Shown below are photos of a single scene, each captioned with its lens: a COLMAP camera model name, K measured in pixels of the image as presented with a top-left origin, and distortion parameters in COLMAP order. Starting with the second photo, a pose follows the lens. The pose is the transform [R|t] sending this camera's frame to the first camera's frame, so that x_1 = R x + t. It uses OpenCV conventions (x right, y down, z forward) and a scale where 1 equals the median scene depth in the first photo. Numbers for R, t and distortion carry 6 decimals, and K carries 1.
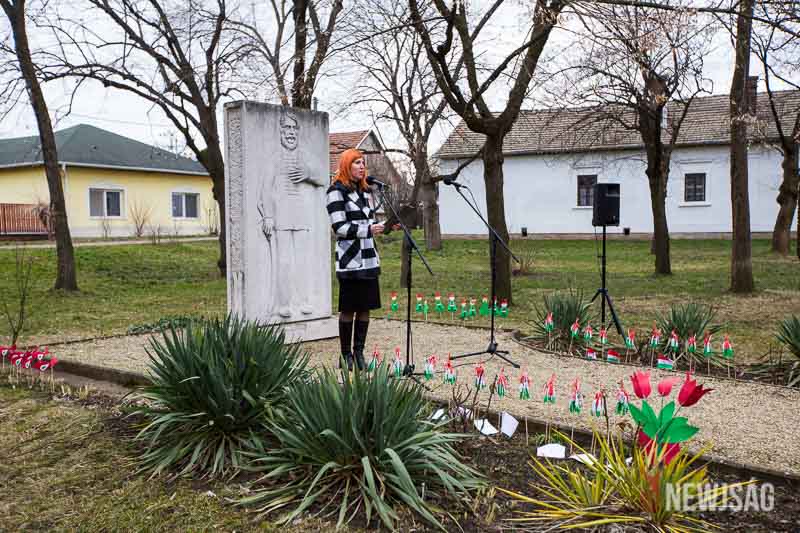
lens RADIAL K [[767.4, 0, 400.0], [0, 767.4, 266.5], [0, 0, 1]] dist [0.002755, 0.007339]
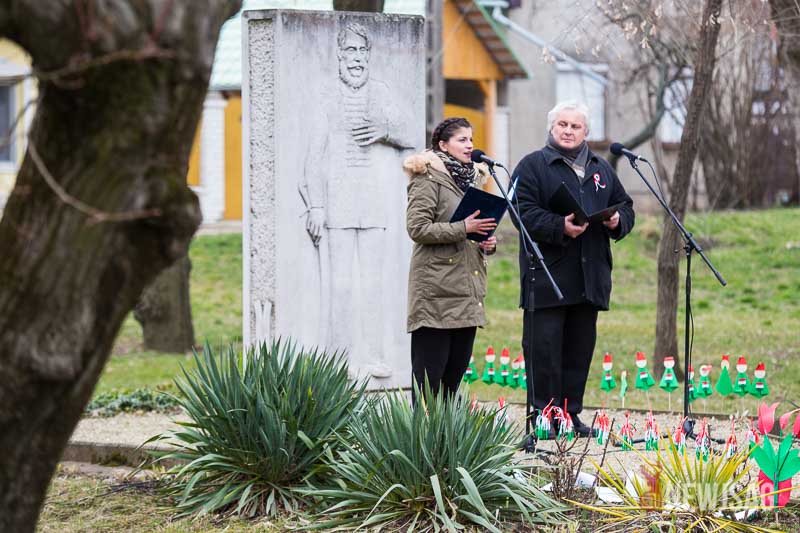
lens RADIAL K [[3279.6, 0, 400.0], [0, 3279.6, 266.5], [0, 0, 1]] dist [0.141173, 0.092207]
pose [[0.992235, 0.005704, -0.124250, 0.147314], [-0.008846, 0.999655, -0.024750, 0.031094], [0.124066, 0.025657, 0.991942, -1.071823]]
